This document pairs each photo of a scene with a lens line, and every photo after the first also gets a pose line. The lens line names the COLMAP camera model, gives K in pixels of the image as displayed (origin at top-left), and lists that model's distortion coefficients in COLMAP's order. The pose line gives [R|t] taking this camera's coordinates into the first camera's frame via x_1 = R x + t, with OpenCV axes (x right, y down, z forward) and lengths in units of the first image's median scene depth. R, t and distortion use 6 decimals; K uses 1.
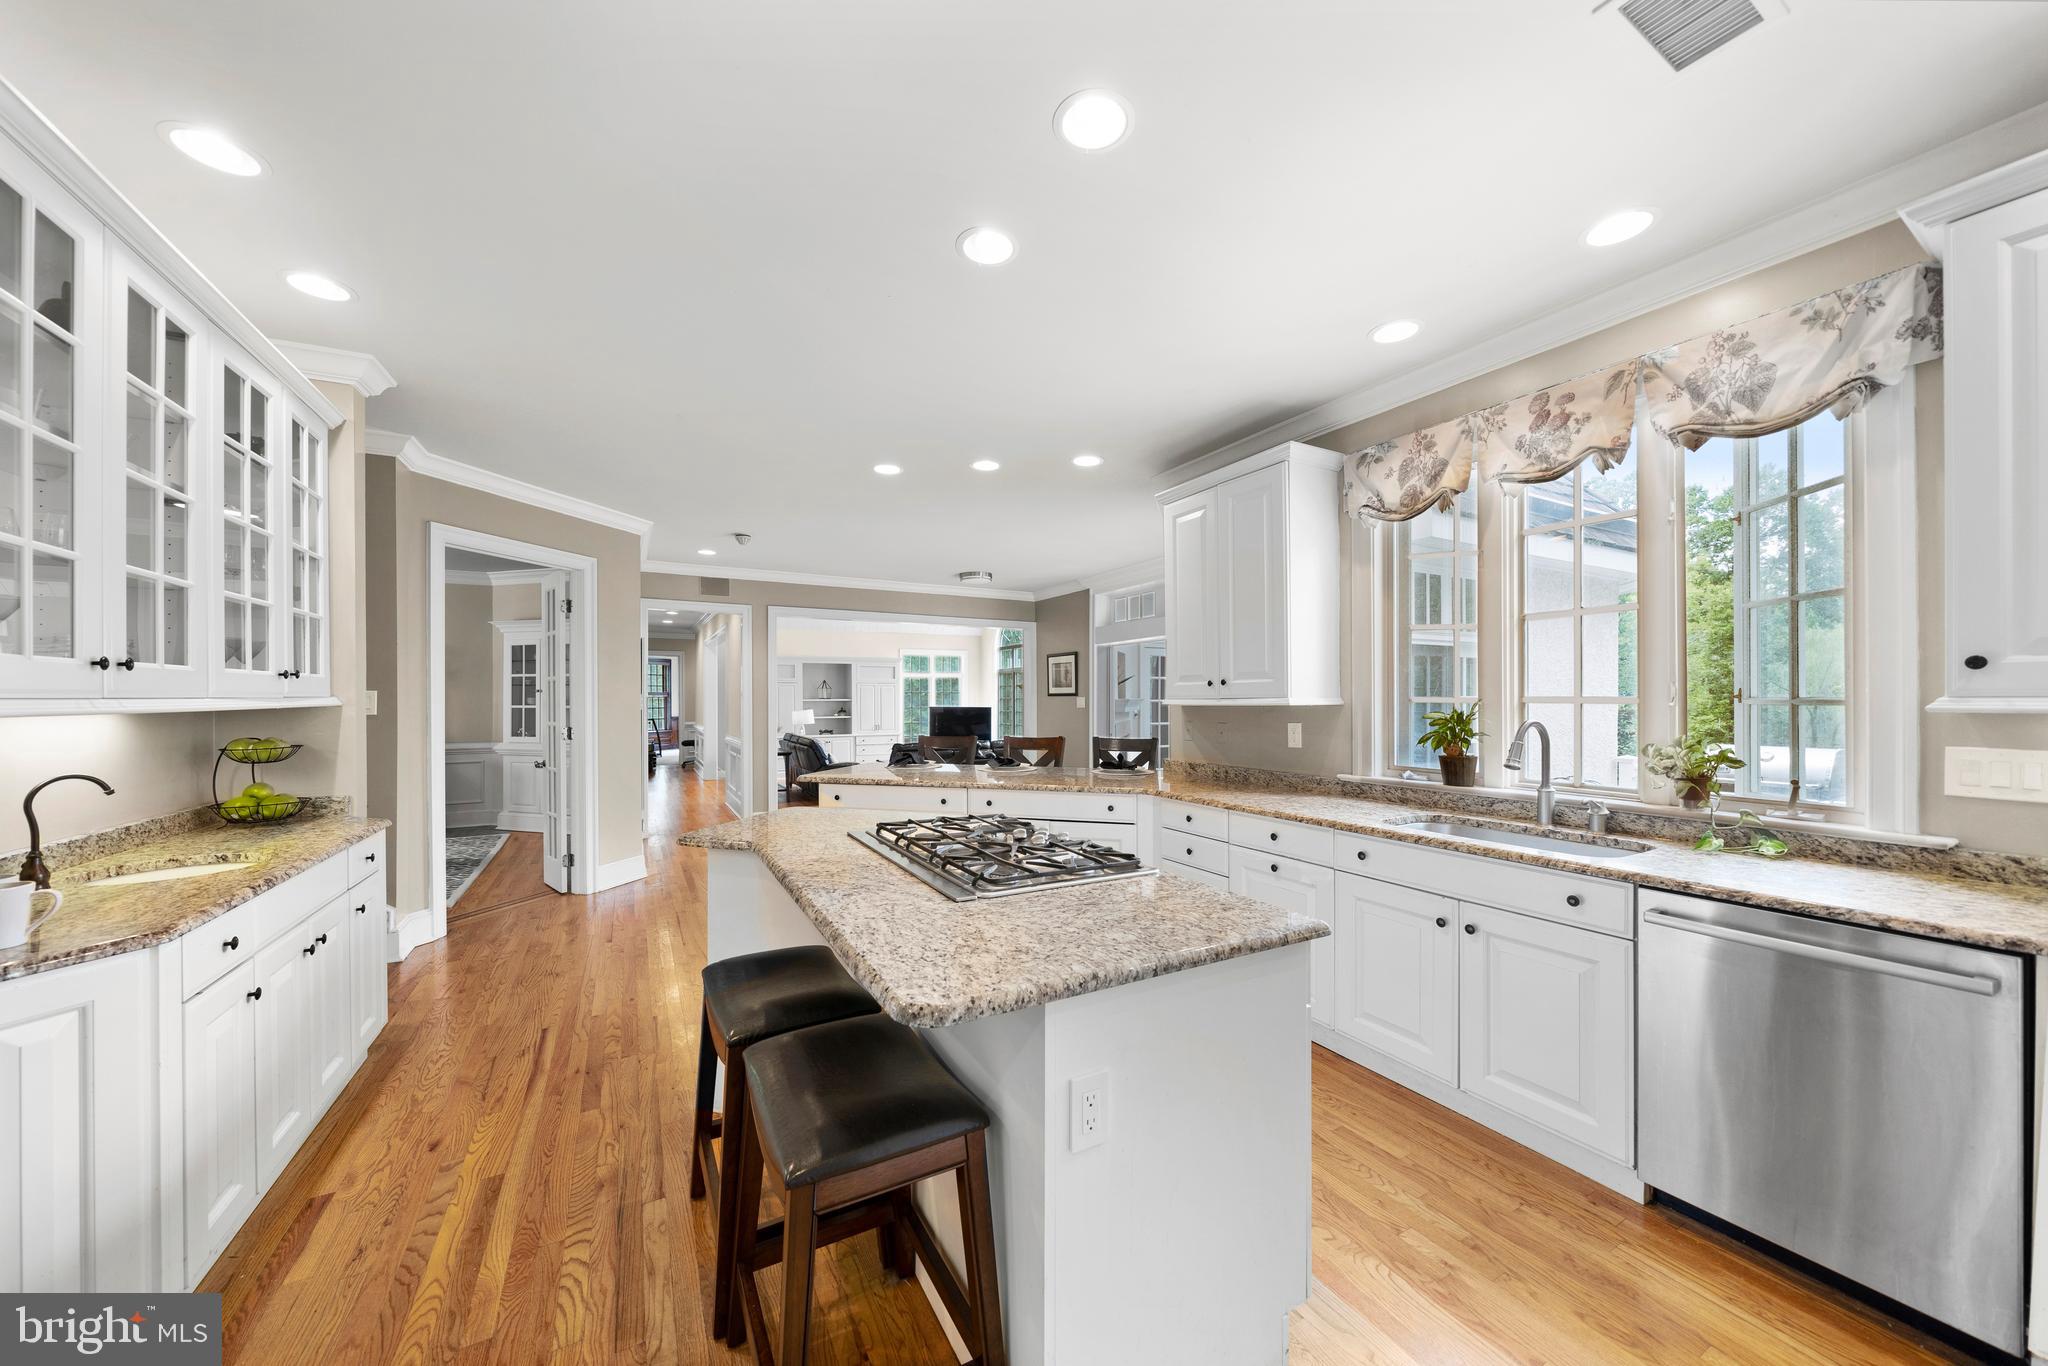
lens RADIAL K [[713.0, 0, 1026.4], [0, 713.0, 700.4], [0, 0, 1]] dist [-0.001056, -0.000084]
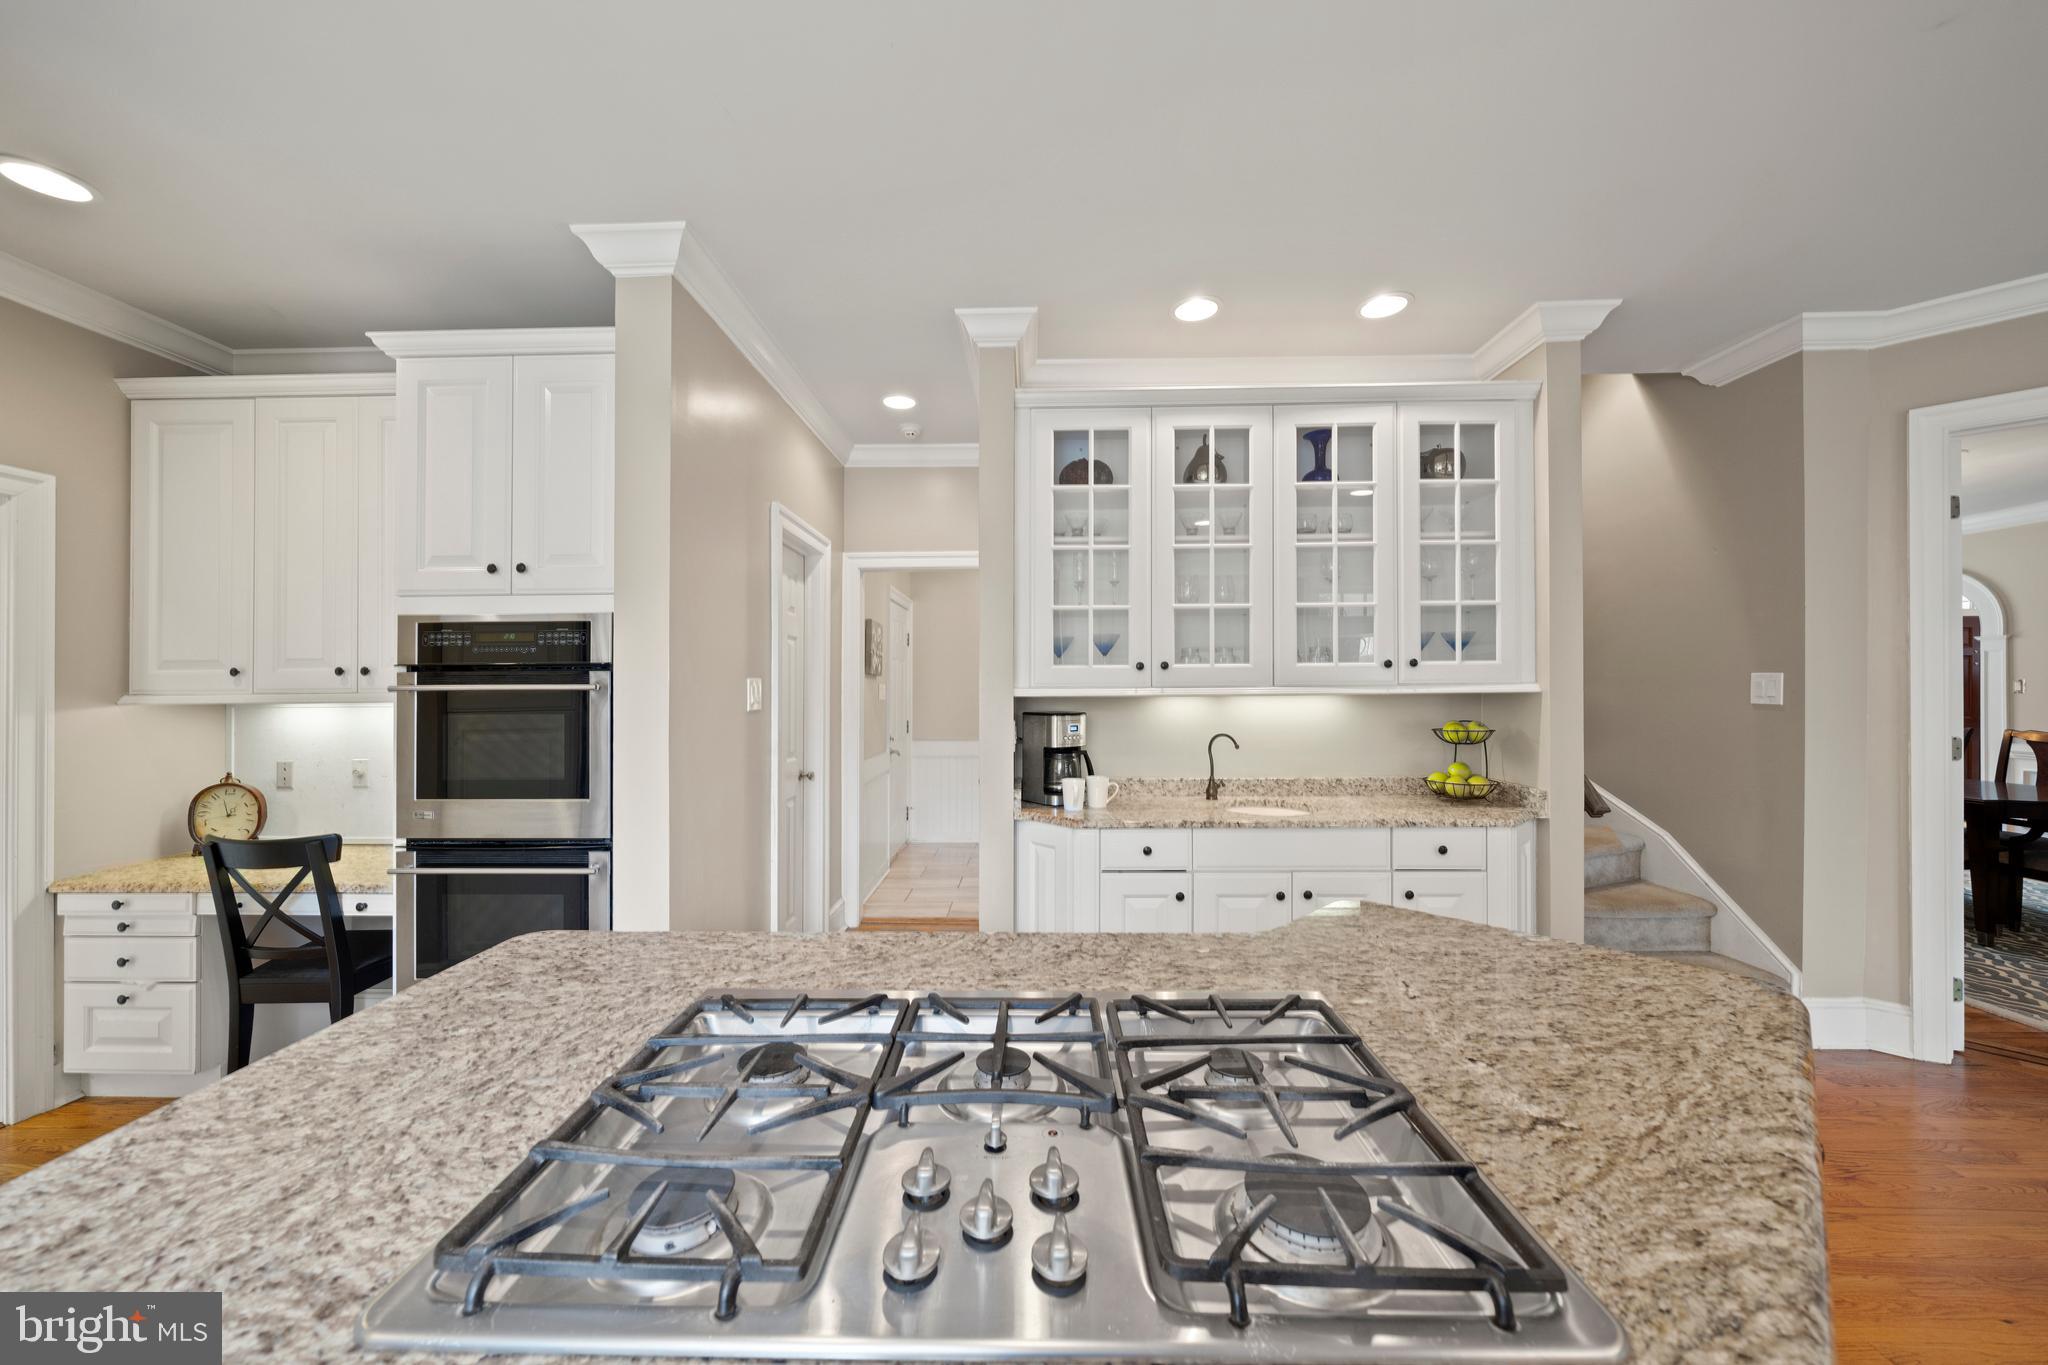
lens RADIAL K [[726.2, 0, 1024.0], [0, 726.2, 682.5], [0, 0, 1]] dist [-0.001349, 0.000096]
pose [[-0.503771, 0.002785, -0.863833, 0.226662], [0.002030, 0.999996, 0.002040, -0.011118], [0.863835, -0.000726, -0.503775, 1.041313]]
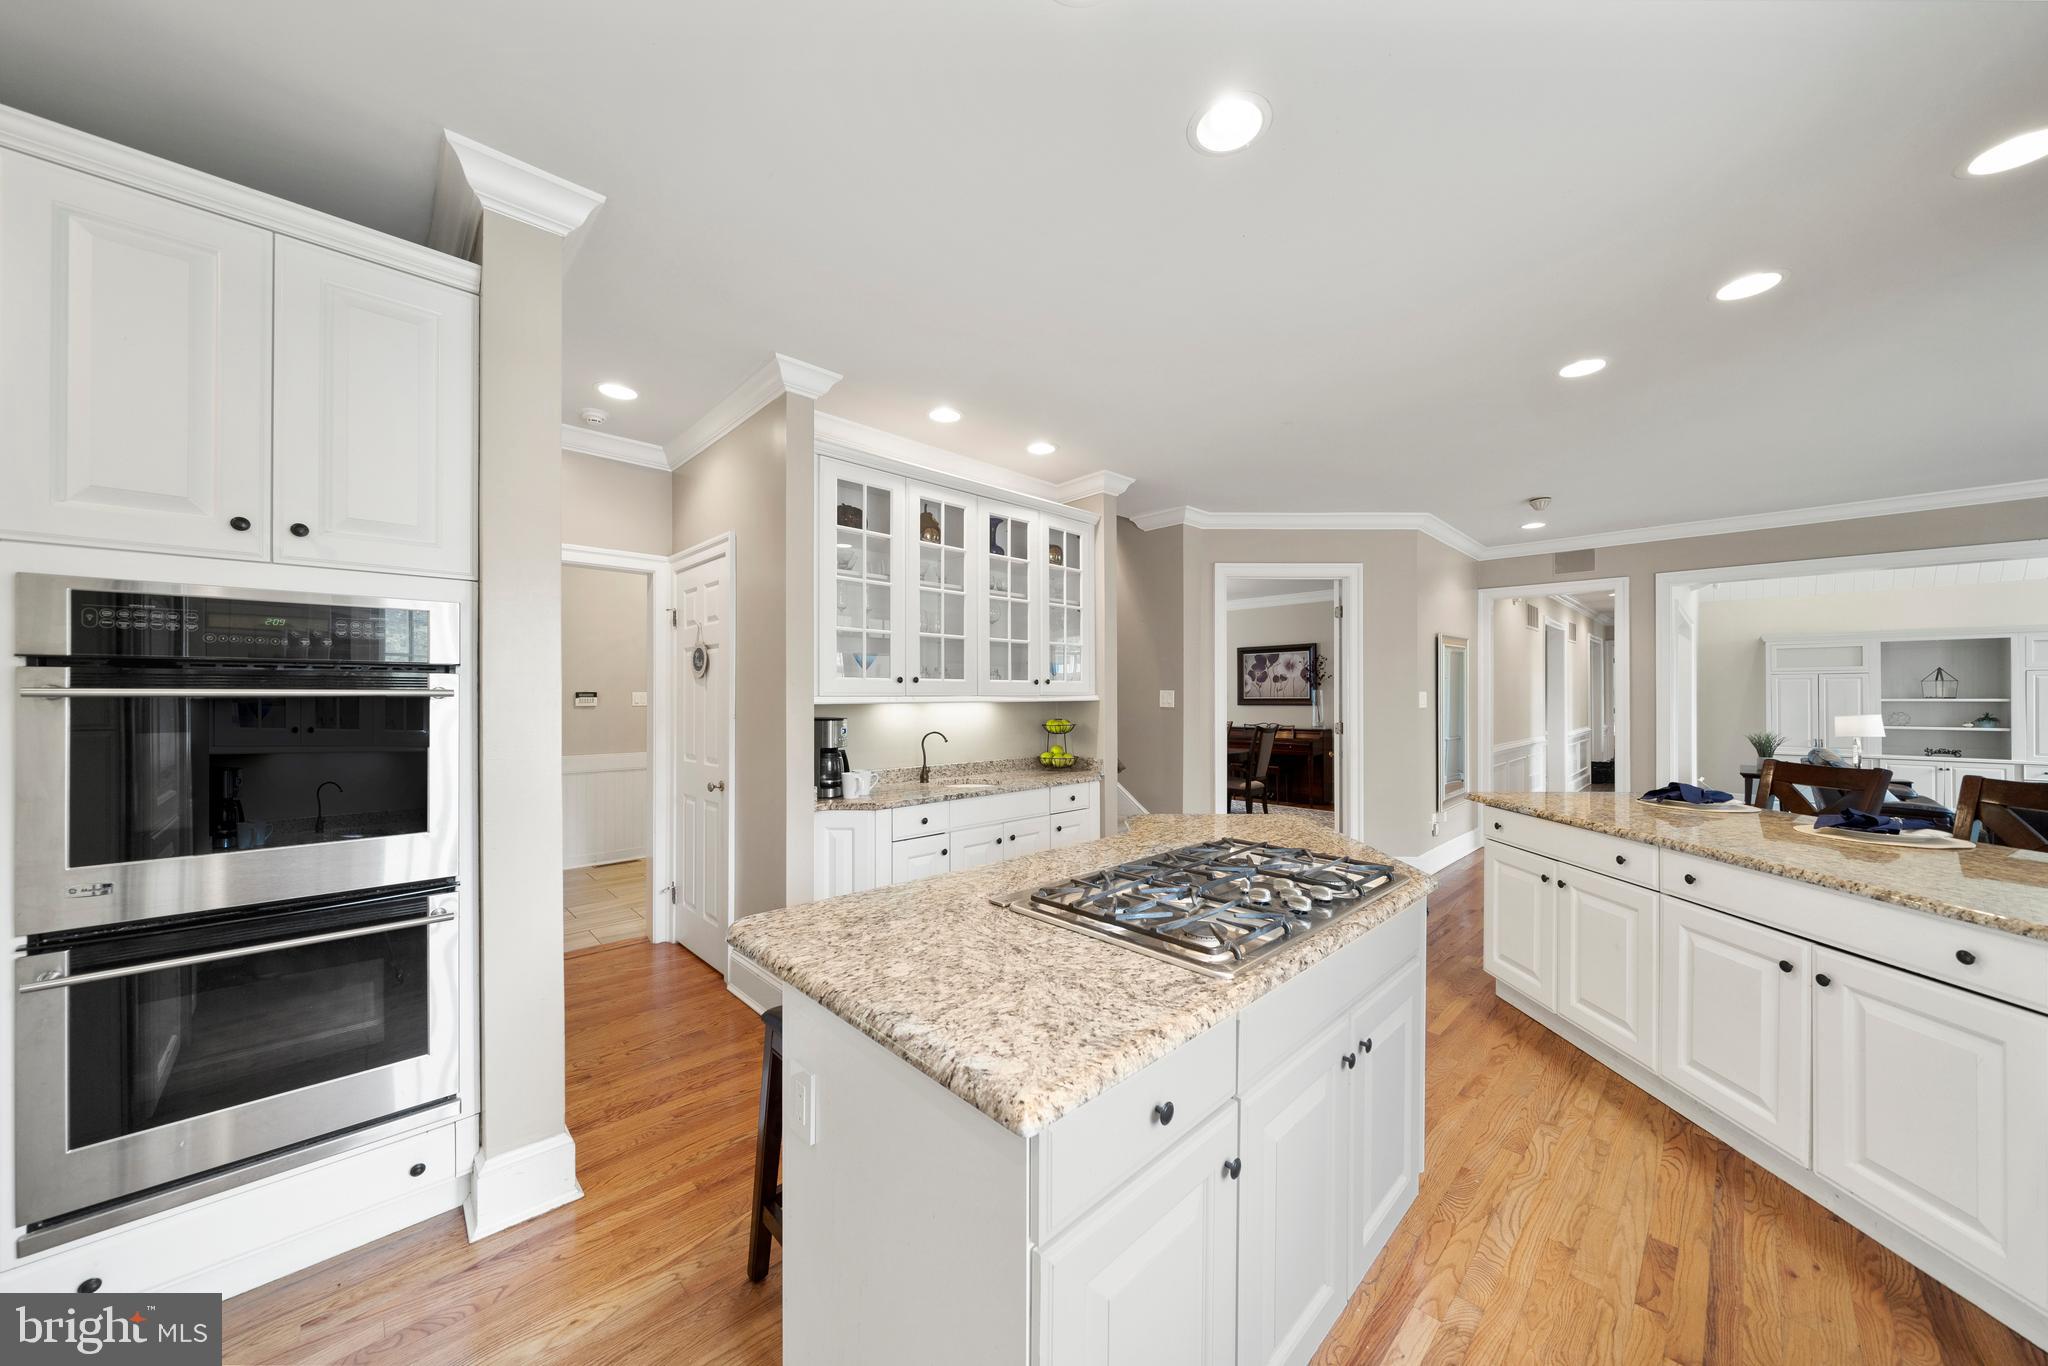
lens RADIAL K [[705.1, 0, 1018.0], [0, 705.1, 694.1], [0, 0, 1]] dist [-0.001904, -0.000214]
pose [[0.257617, 0.000043, -0.966247, 0.559141], [-0.005022, 0.999987, -0.001295, -0.005141], [0.966234, 0.005186, 0.257614, 0.505267]]
